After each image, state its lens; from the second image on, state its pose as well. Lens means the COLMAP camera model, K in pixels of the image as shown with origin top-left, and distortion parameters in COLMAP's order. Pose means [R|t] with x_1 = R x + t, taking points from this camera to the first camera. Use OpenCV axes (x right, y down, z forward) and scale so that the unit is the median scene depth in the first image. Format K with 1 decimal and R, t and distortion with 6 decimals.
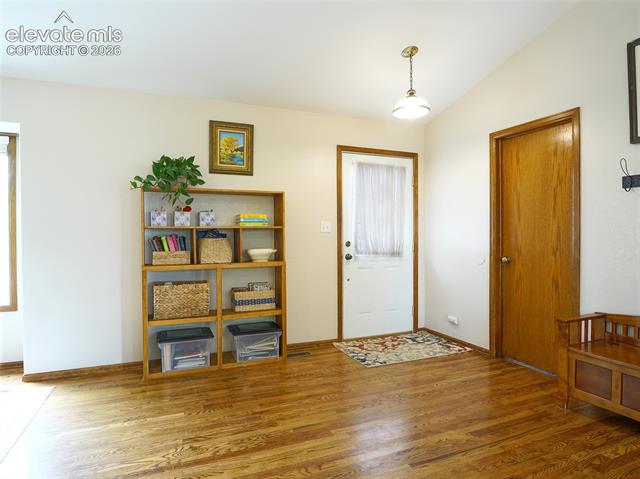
lens RADIAL K [[370.0, 0, 320.0], [0, 370.0, 239.5], [0, 0, 1]] dist [-0.021118, -0.000797]
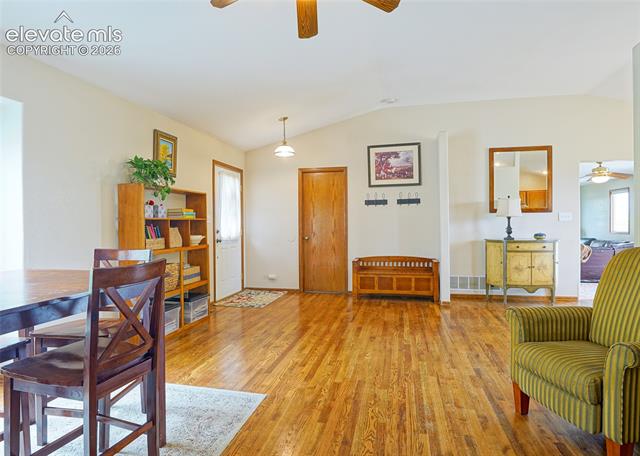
lens RADIAL K [[359.4, 0, 303.9], [0, 359.4, 229.9], [0, 0, 1]] dist [-0.027330, -0.000247]
pose [[0.604982, -0.013075, 0.796132, -0.929691], [0.016285, 0.999859, 0.004045, 0.006535], [-0.796073, 0.010518, 0.605110, -0.079329]]
